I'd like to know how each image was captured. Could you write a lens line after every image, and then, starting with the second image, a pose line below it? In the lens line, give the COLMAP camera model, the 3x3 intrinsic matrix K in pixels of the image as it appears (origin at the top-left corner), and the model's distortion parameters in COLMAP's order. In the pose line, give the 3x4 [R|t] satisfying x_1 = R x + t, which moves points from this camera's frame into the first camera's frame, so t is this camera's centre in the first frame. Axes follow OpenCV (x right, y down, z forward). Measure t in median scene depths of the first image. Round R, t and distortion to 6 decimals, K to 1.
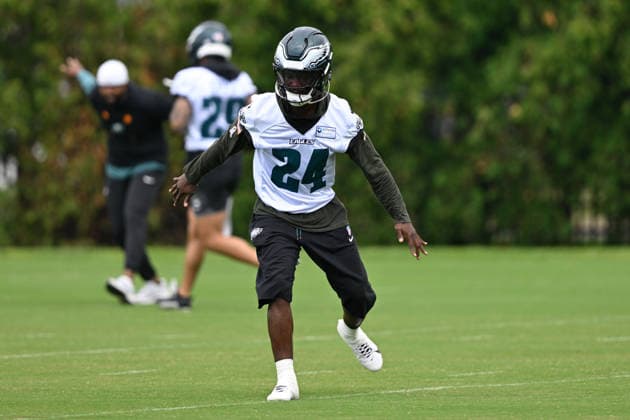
lens RADIAL K [[740.1, 0, 314.7], [0, 740.1, 214.8], [0, 0, 1]] dist [-0.005644, 0.030259]
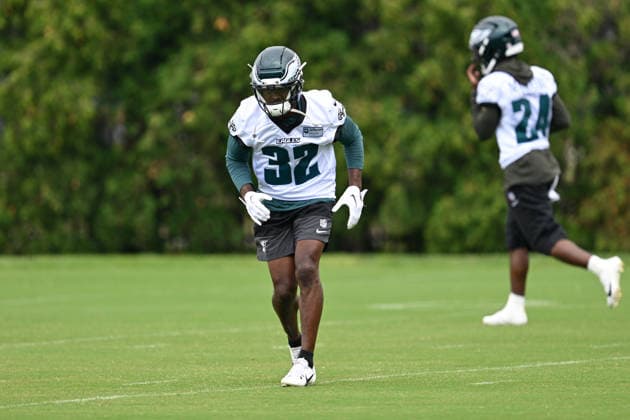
lens RADIAL K [[740.1, 0, 314.9], [0, 740.1, 205.0], [0, 0, 1]] dist [-0.005644, 0.030259]
pose [[0.999987, -0.004966, -0.000718, 0.442052], [0.004958, 0.999937, -0.010116, -0.011756], [0.000768, 0.010113, 0.999949, 0.007173]]
